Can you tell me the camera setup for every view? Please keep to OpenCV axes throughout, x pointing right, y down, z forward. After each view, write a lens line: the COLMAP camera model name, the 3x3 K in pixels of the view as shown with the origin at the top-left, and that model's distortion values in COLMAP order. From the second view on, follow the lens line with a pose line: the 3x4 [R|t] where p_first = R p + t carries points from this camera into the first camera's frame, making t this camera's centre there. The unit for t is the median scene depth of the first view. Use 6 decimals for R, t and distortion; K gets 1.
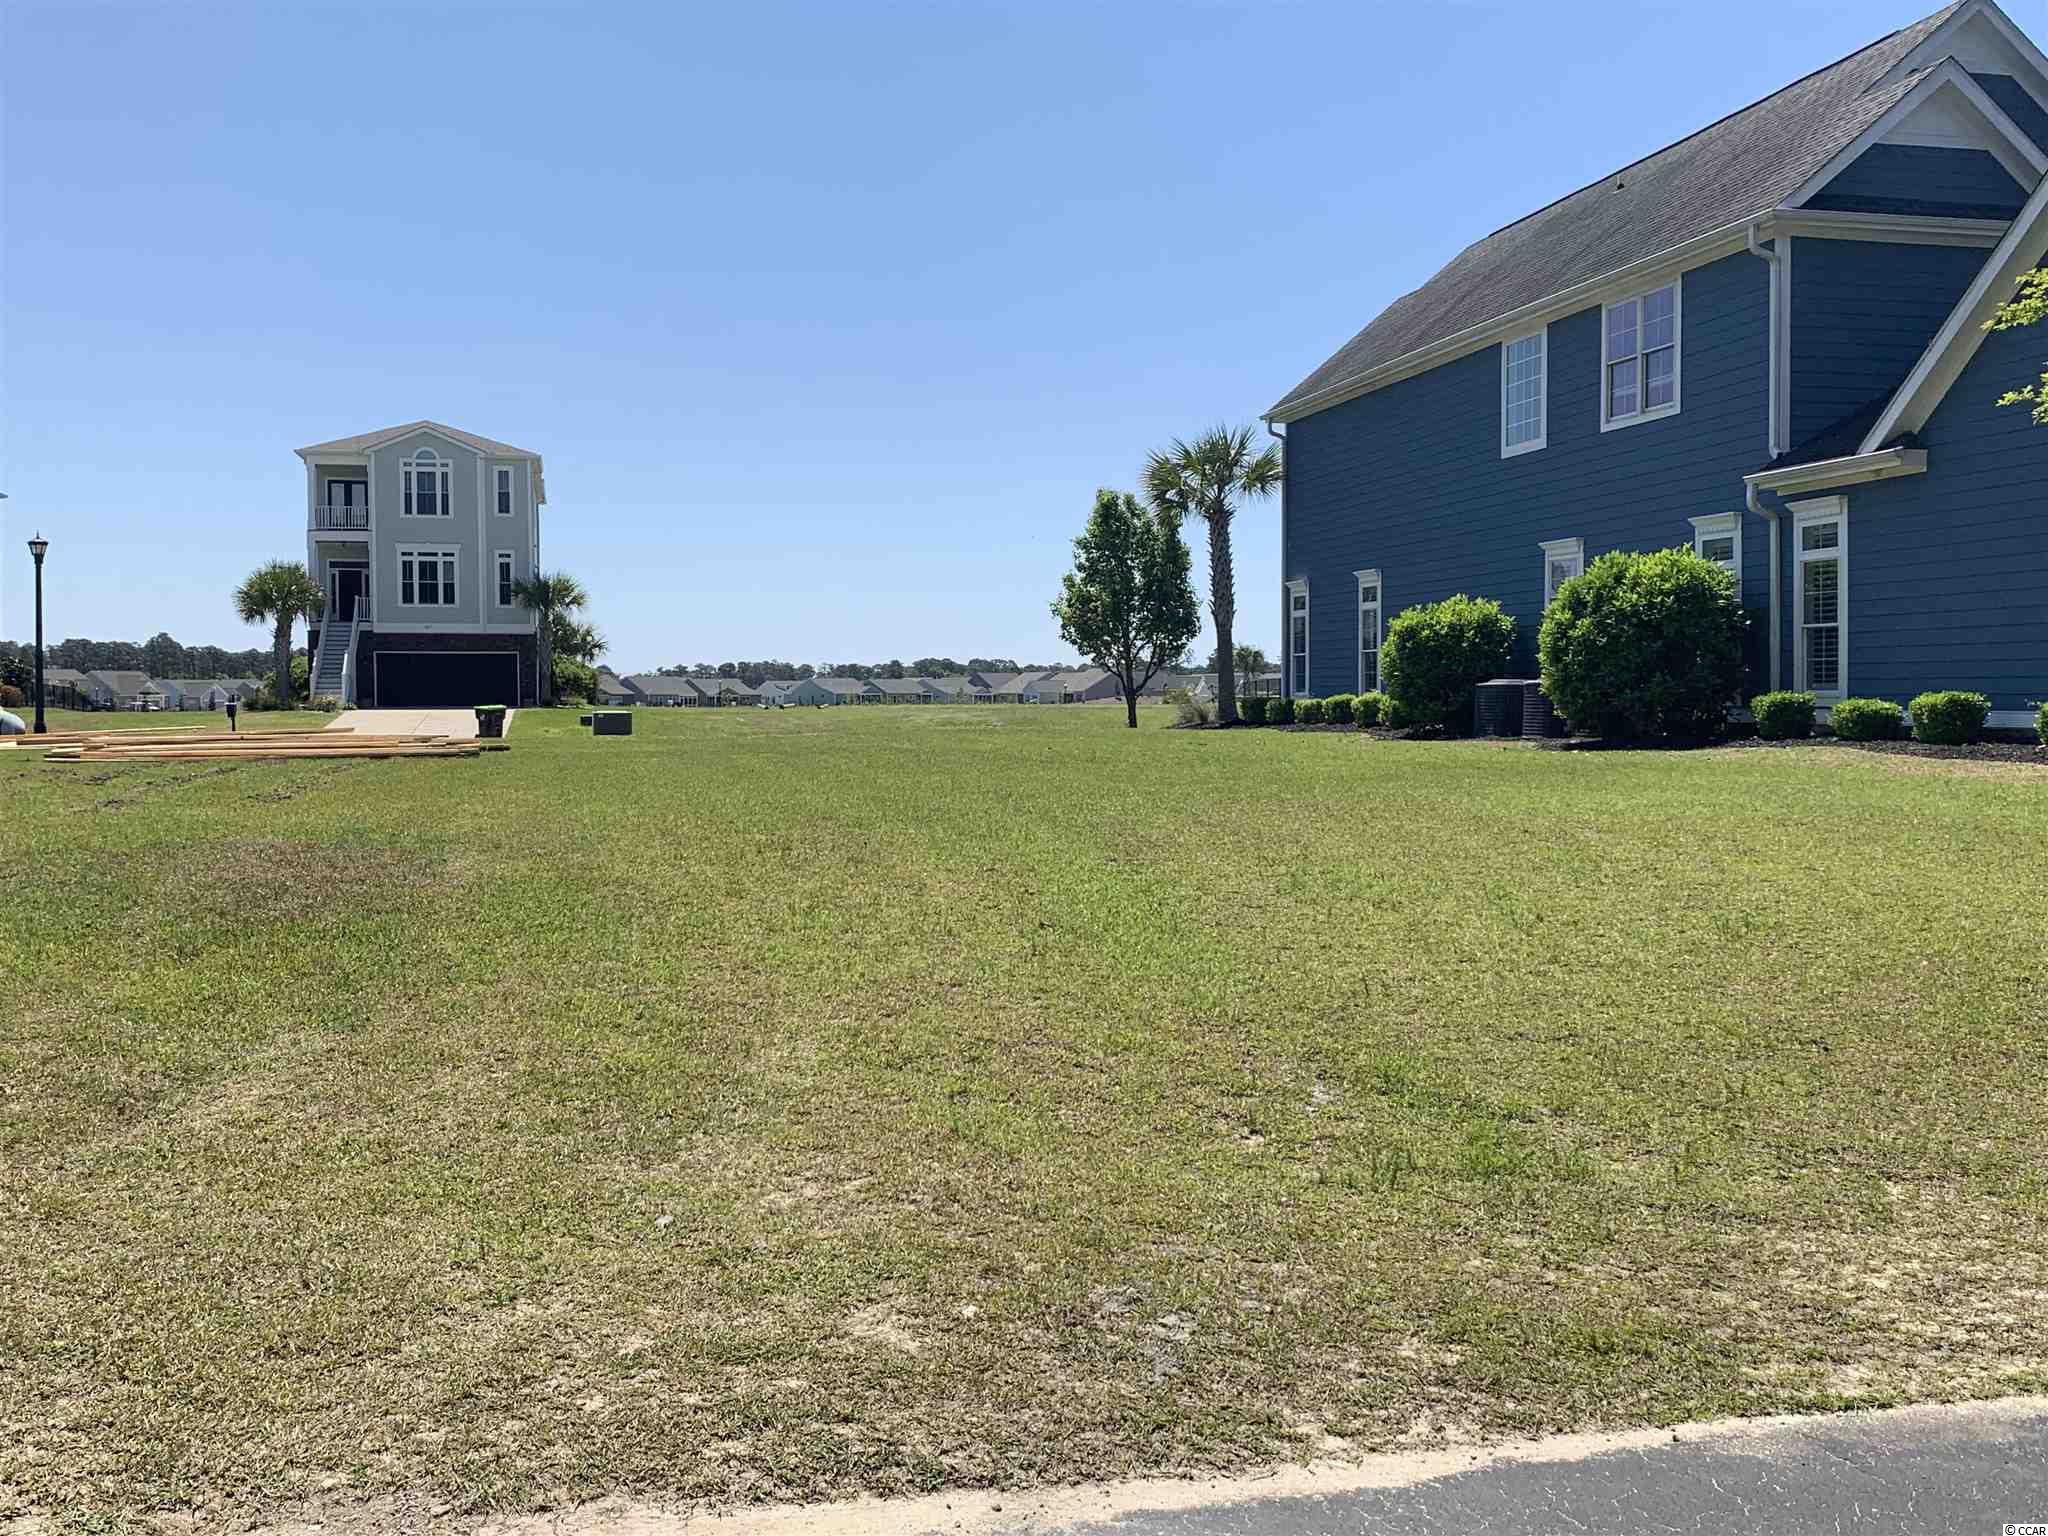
lens RADIAL K [[1928.9, 0, 1024.2], [0, 1928.9, 780.0], [0, 0, 1]] dist [0.032449, 0.000000]
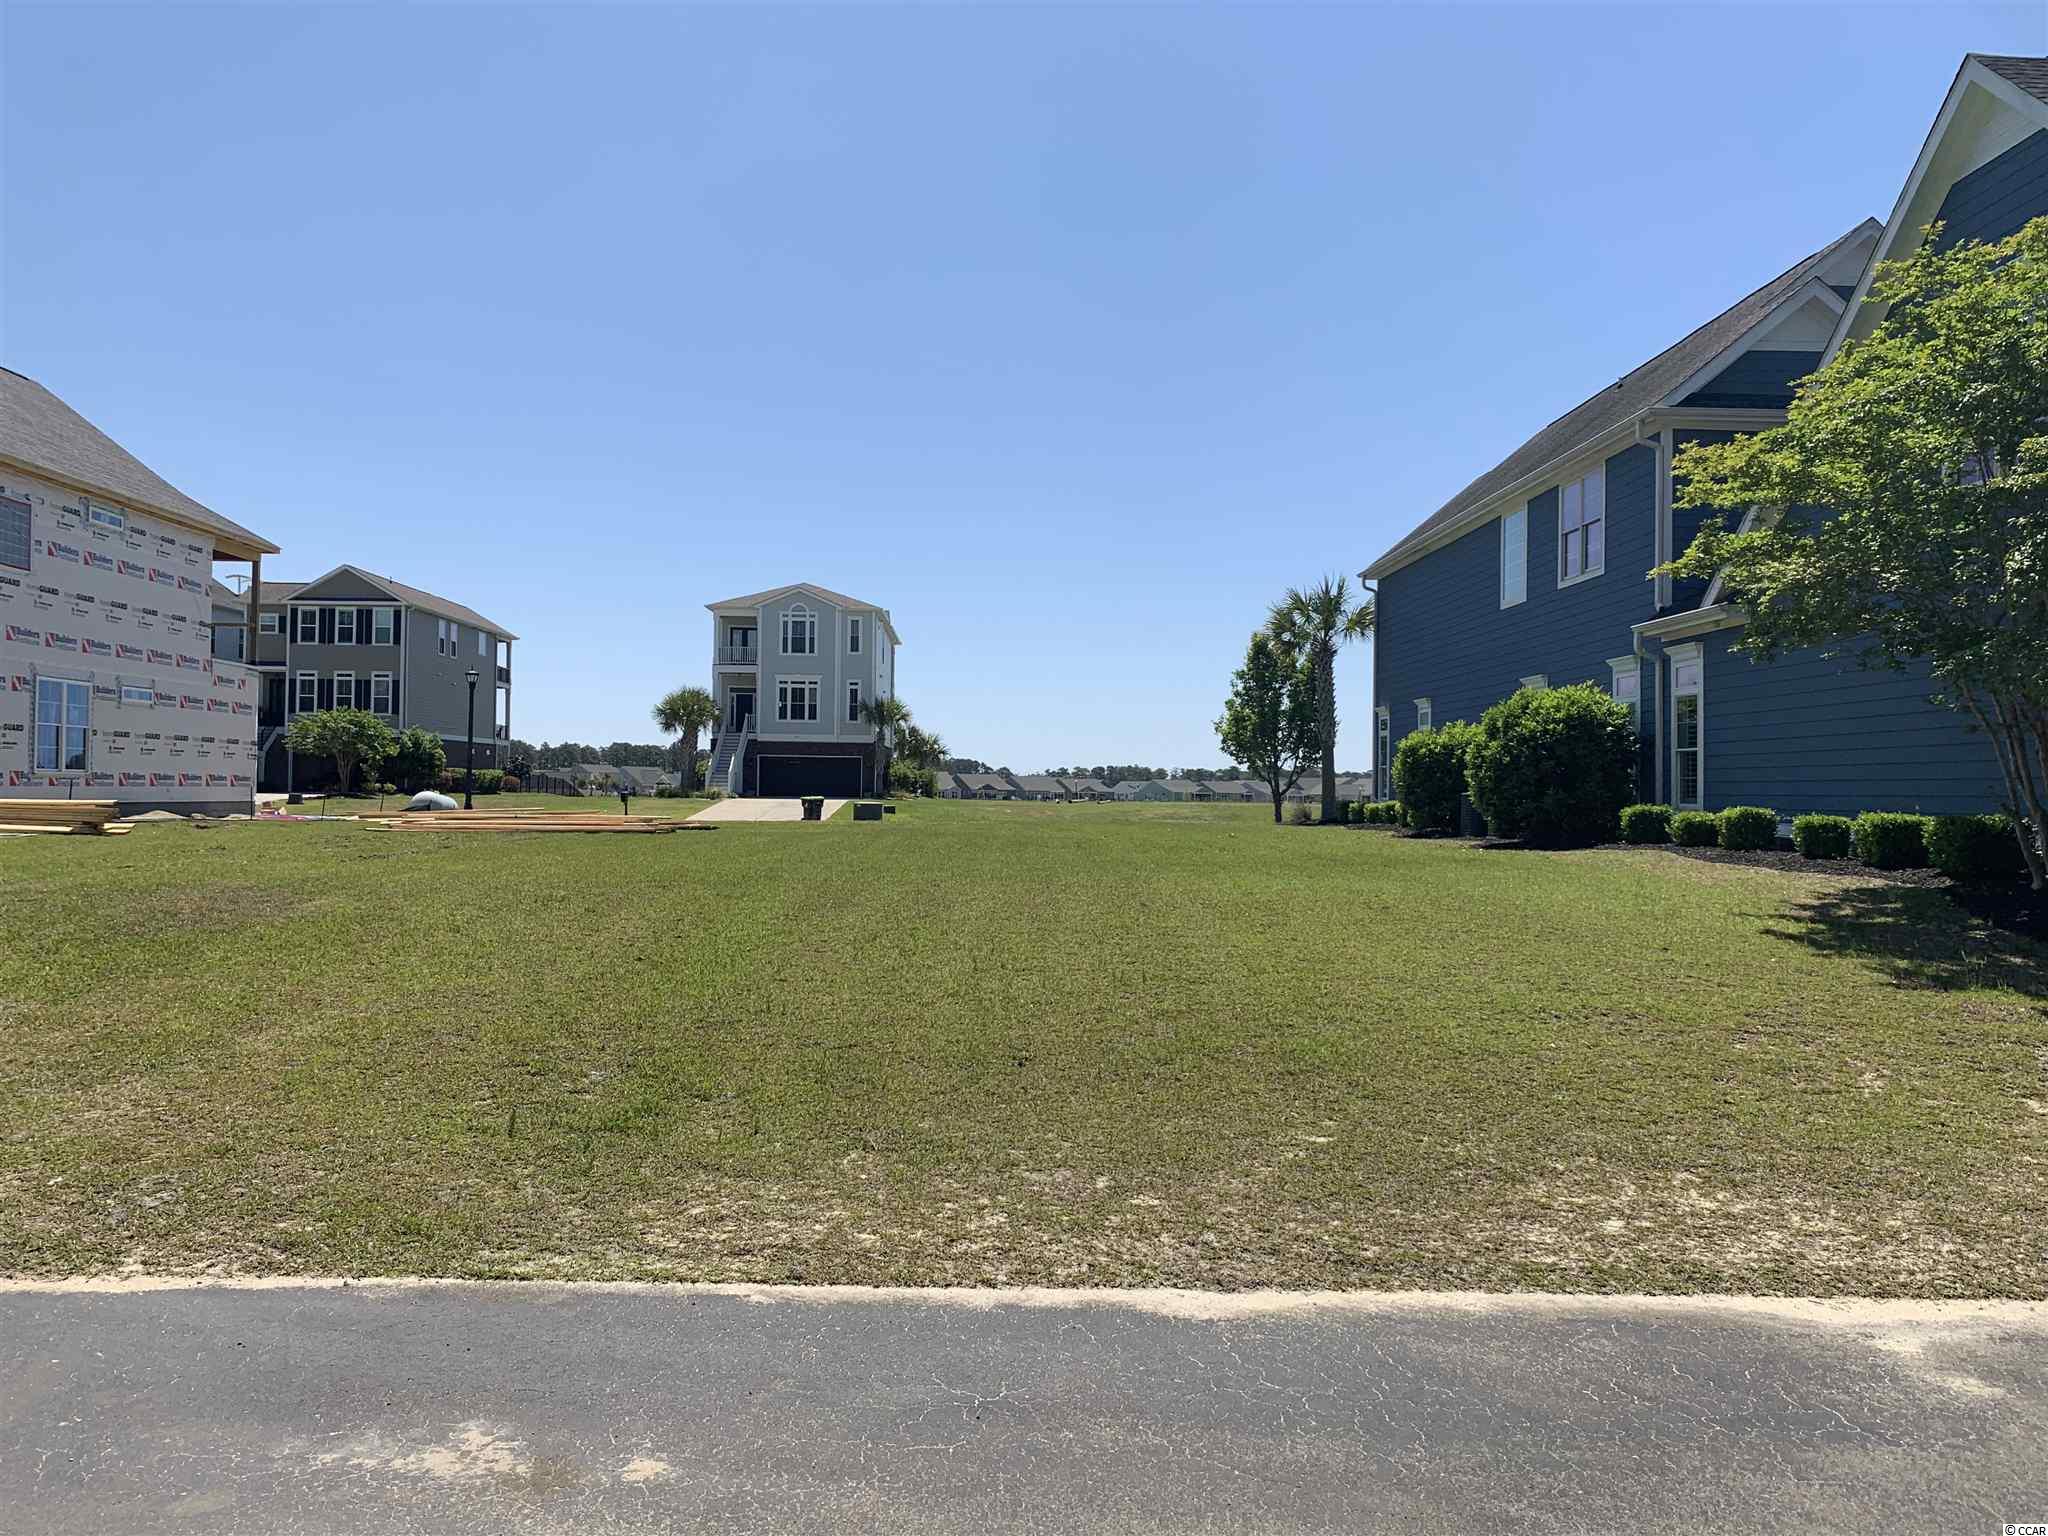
lens RADIAL K [[1556.5, 0, 1028.7], [0, 1556.5, 783.2], [0, 0, 1]] dist [0.010149, -0.006540]
pose [[0.977536, 0.016209, -0.210142, 0.126913], [-0.026812, 0.998502, -0.047702, -0.001315], [0.209054, 0.052265, 0.976506, -0.012607]]
